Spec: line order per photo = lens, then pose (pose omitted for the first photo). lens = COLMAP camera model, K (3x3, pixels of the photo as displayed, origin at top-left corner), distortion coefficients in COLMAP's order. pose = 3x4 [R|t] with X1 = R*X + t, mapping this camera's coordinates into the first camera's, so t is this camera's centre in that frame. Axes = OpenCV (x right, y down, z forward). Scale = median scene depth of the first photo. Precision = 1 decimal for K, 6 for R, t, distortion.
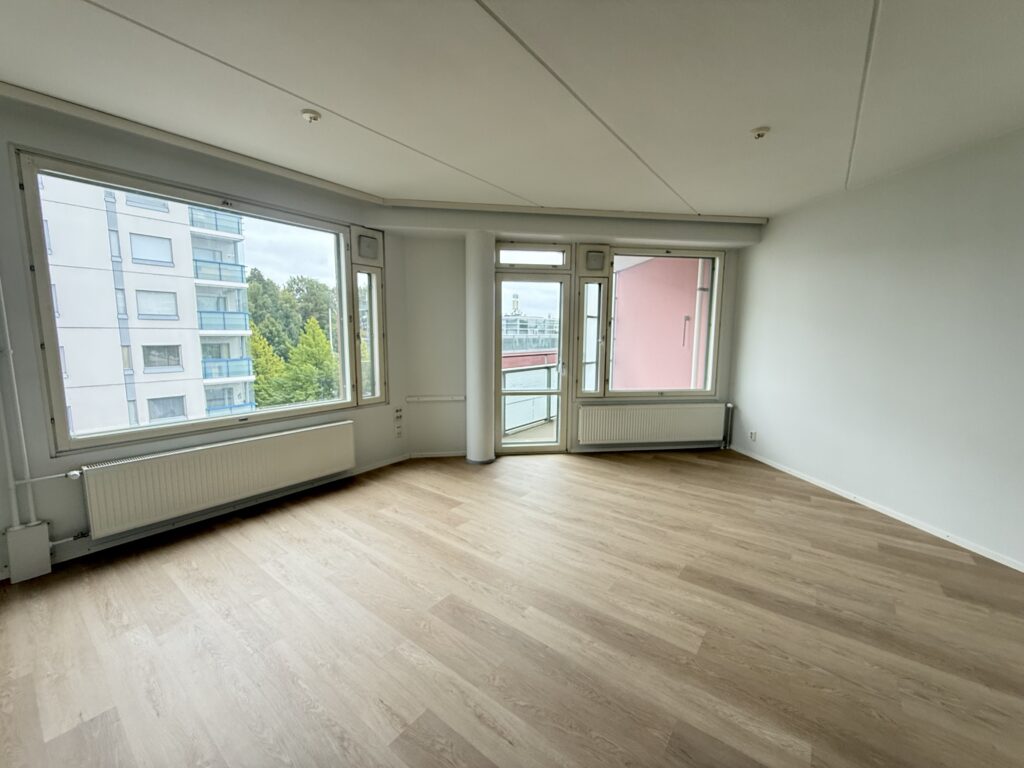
lens RADIAL K [[402.6, 0, 510.6], [0, 402.6, 382.6], [0, 0, 1]] dist [-0.000937, -0.000534]
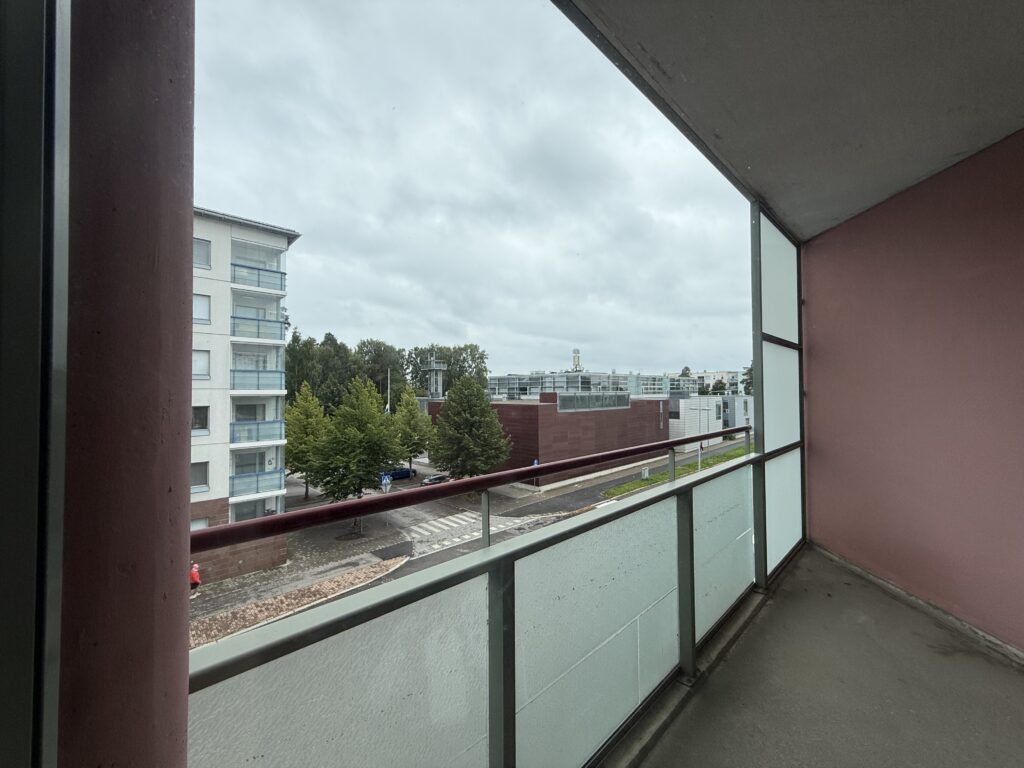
lens RADIAL K [[402.6, 0, 514.5], [0, 402.6, 384.3], [0, 0, 1]] dist [-0.000937, -0.000534]
pose [[0.989814, -0.013553, -0.141723, 0.002391], [-0.006247, 0.990365, -0.138342, -0.012942], [0.142233, 0.137818, 0.980192, 0.117710]]
